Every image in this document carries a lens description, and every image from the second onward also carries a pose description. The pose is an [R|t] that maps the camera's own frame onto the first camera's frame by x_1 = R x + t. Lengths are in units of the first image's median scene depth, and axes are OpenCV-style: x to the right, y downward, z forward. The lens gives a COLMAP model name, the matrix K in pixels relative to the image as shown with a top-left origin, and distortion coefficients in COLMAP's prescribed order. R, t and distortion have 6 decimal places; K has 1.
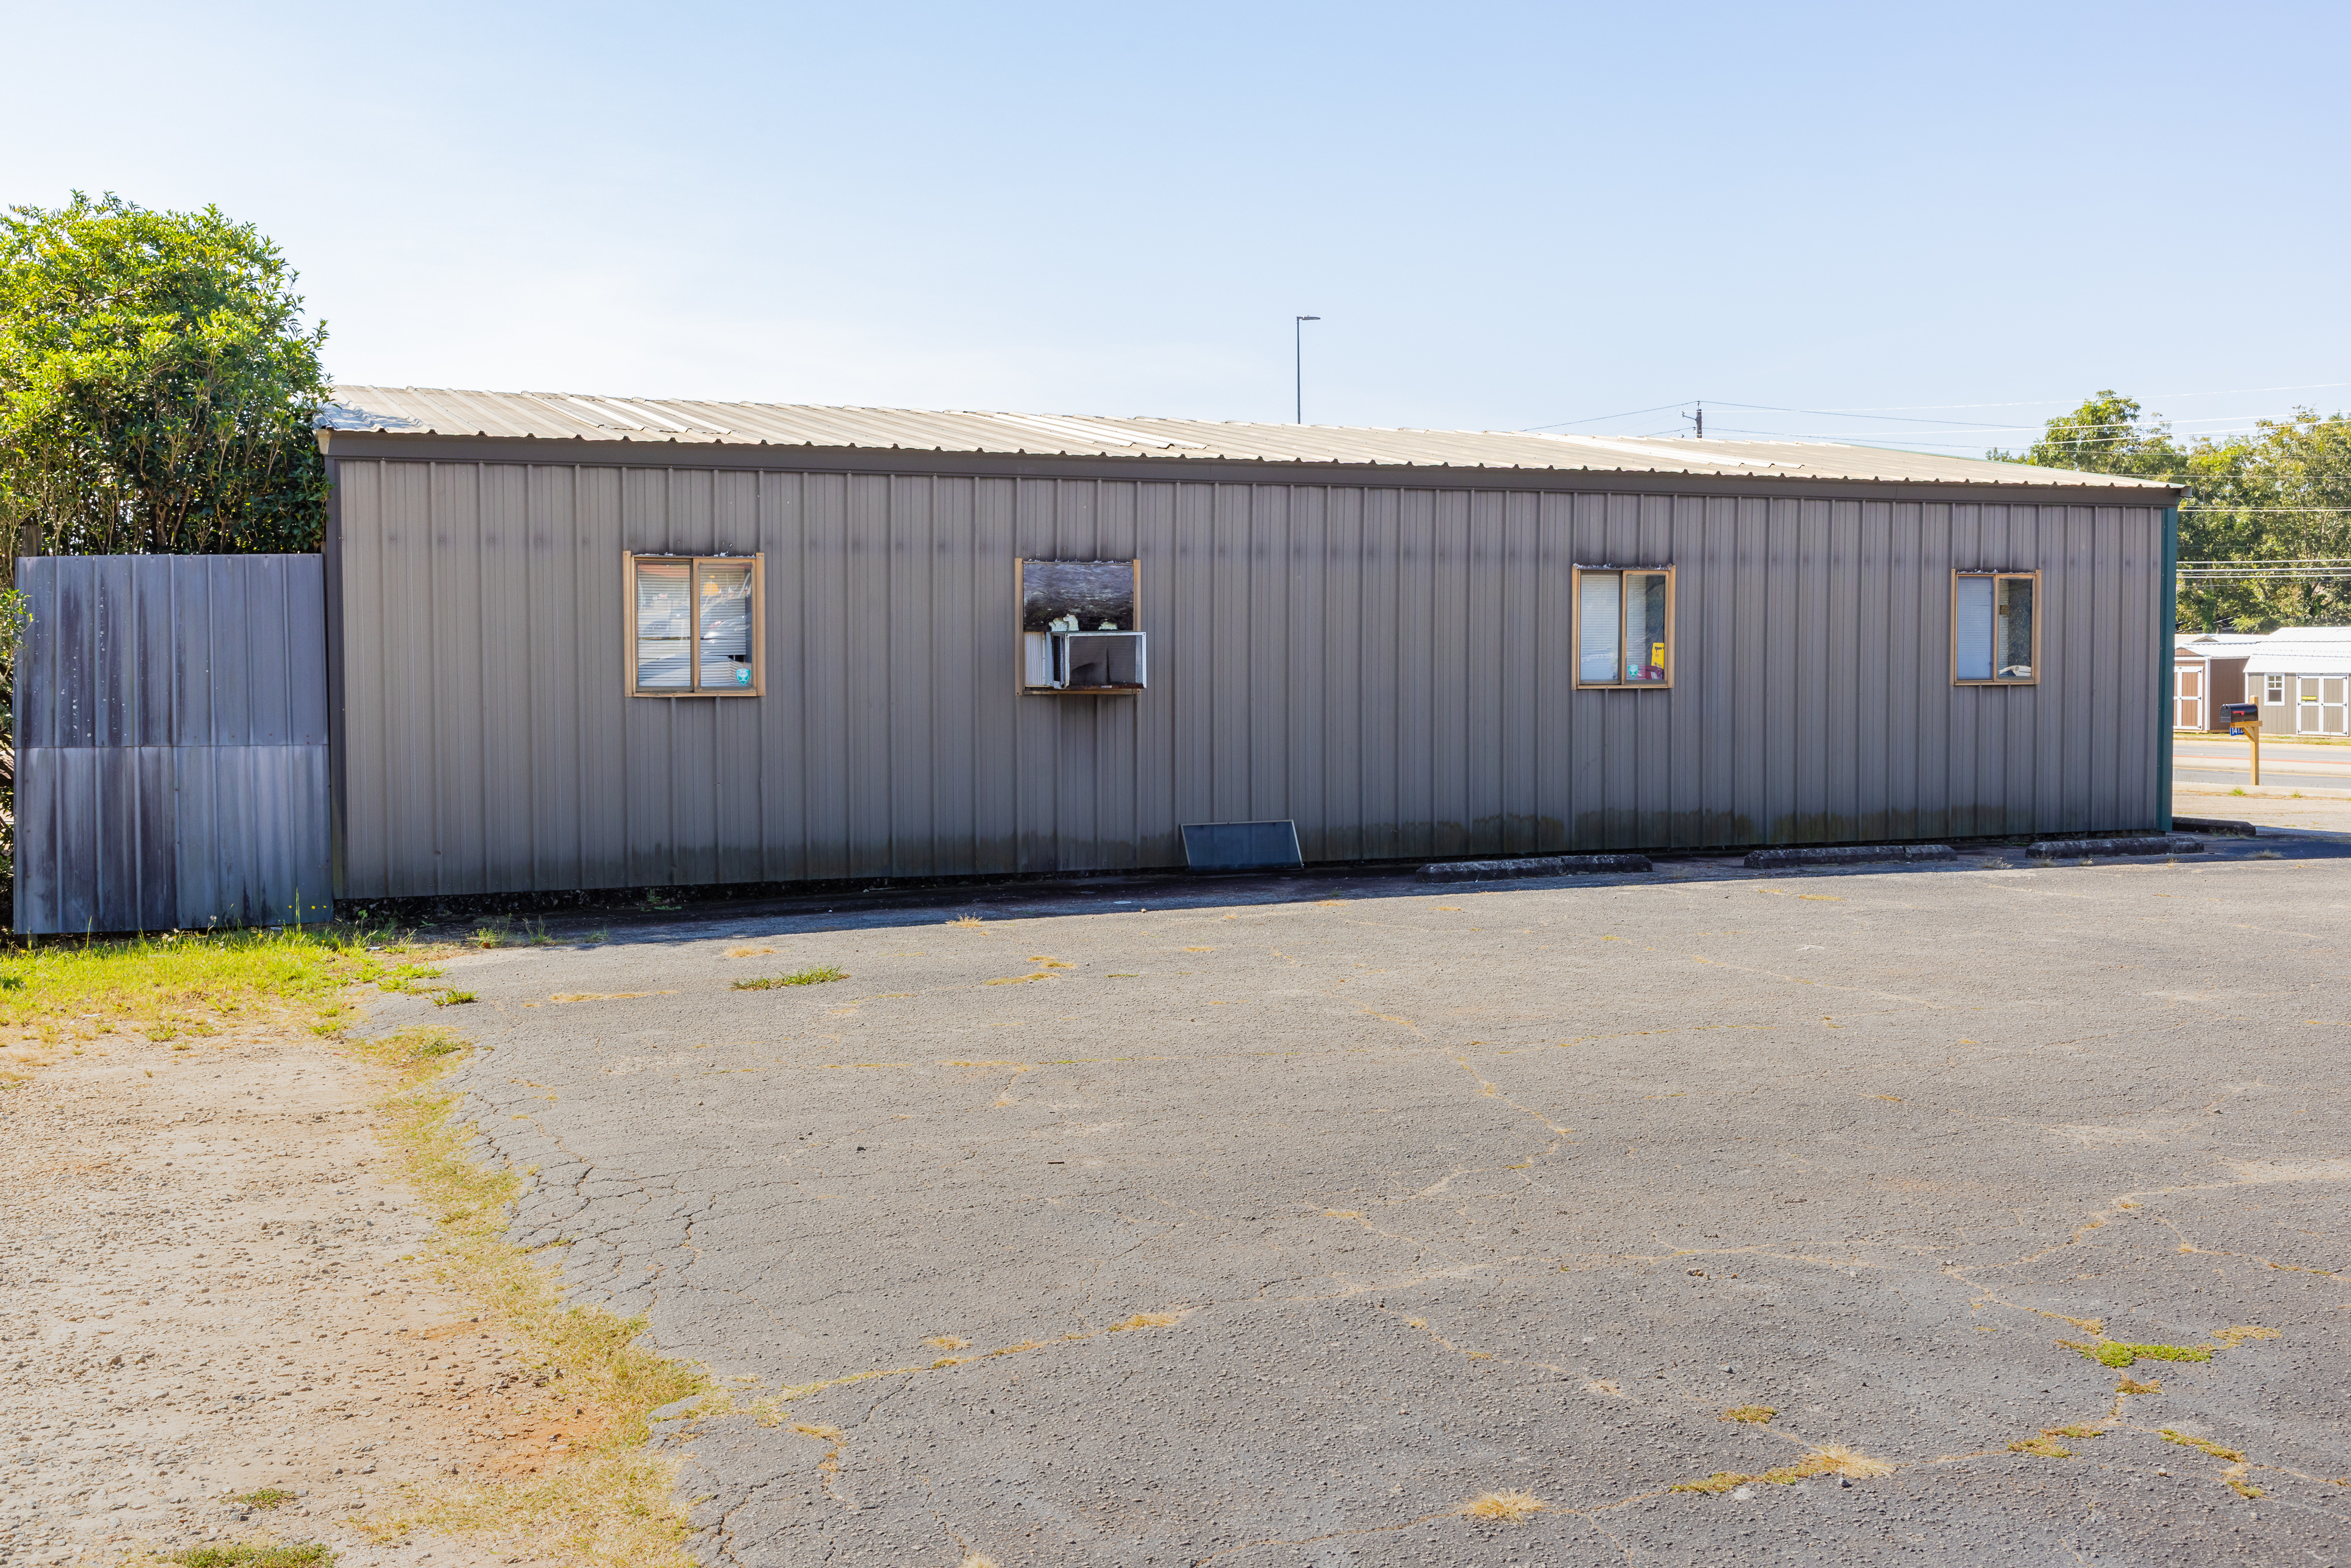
lens RADIAL K [[2303.0, 0, 1175.5], [0, 2303.0, 784.0], [0, 0, 1]] dist [0.006794, 0.002462]
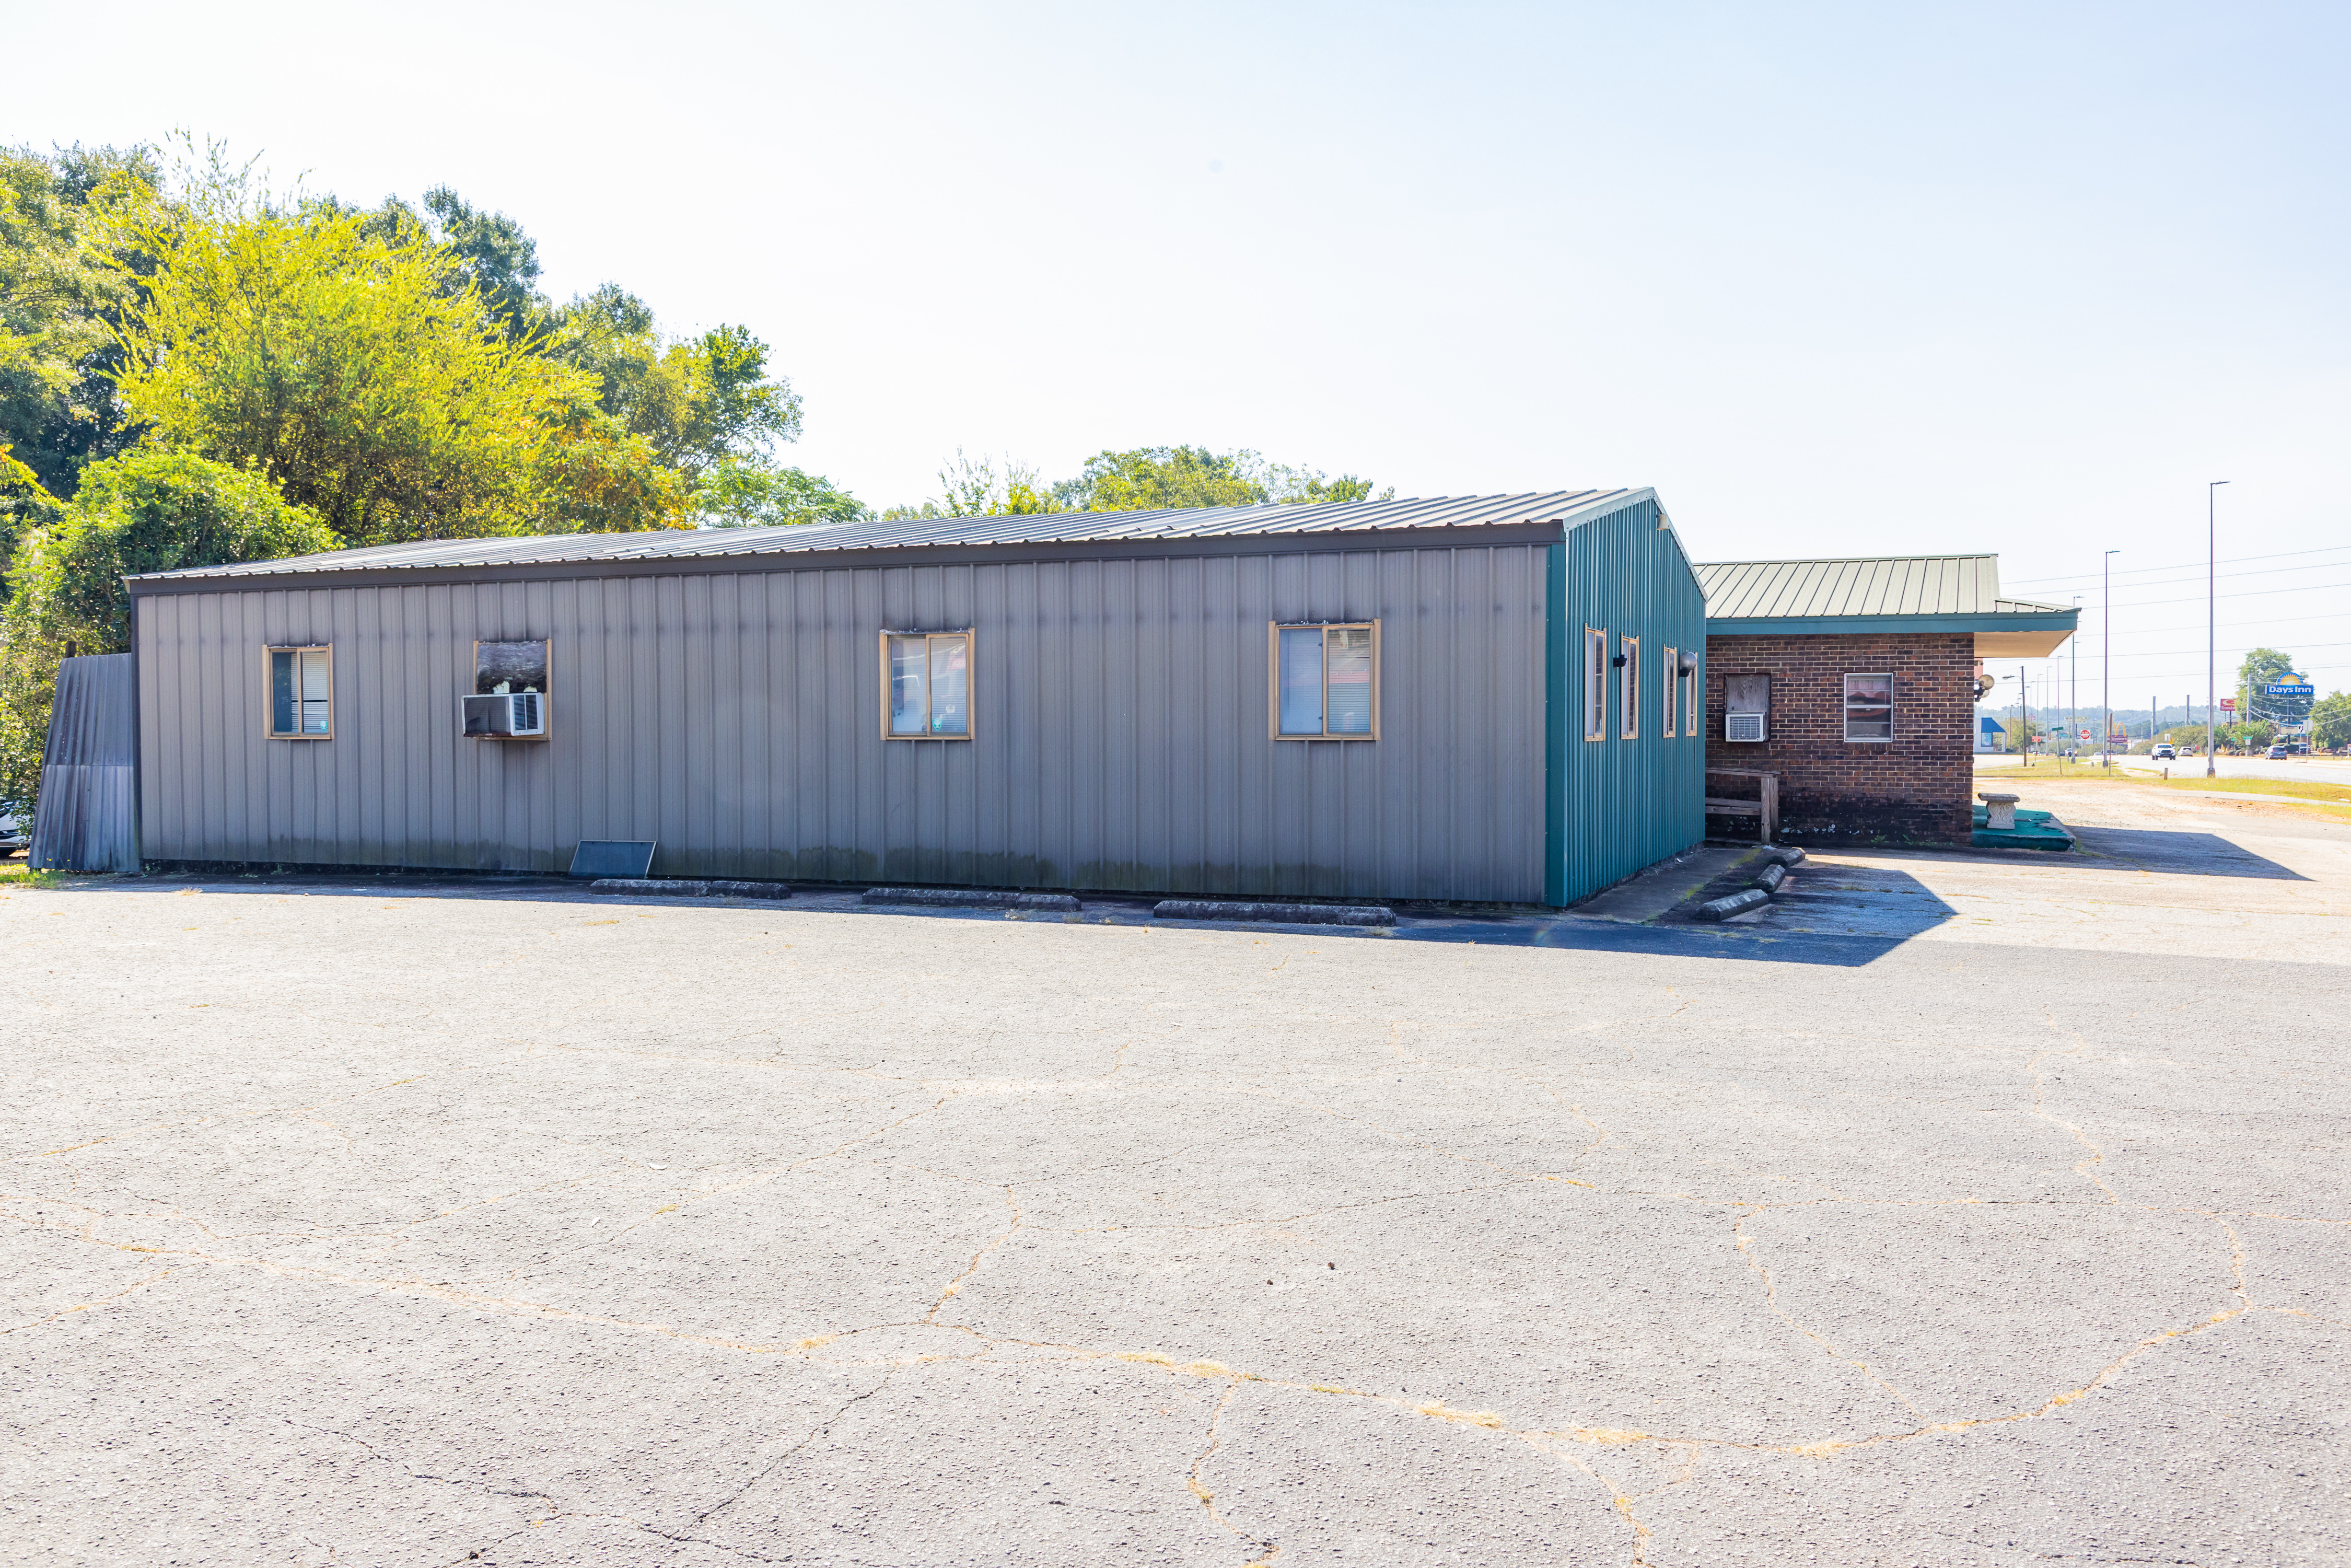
lens RADIAL K [[2024.2, 0, 1175.5], [0, 2024.2, 784.0], [0, 0, 1]] dist [-0.010344, 0.009684]
pose [[0.718941, 0.024785, -0.694629, 1.060753], [-0.035397, 0.999373, -0.000977, -0.025784], [0.694169, 0.025290, 0.719367, 0.415206]]
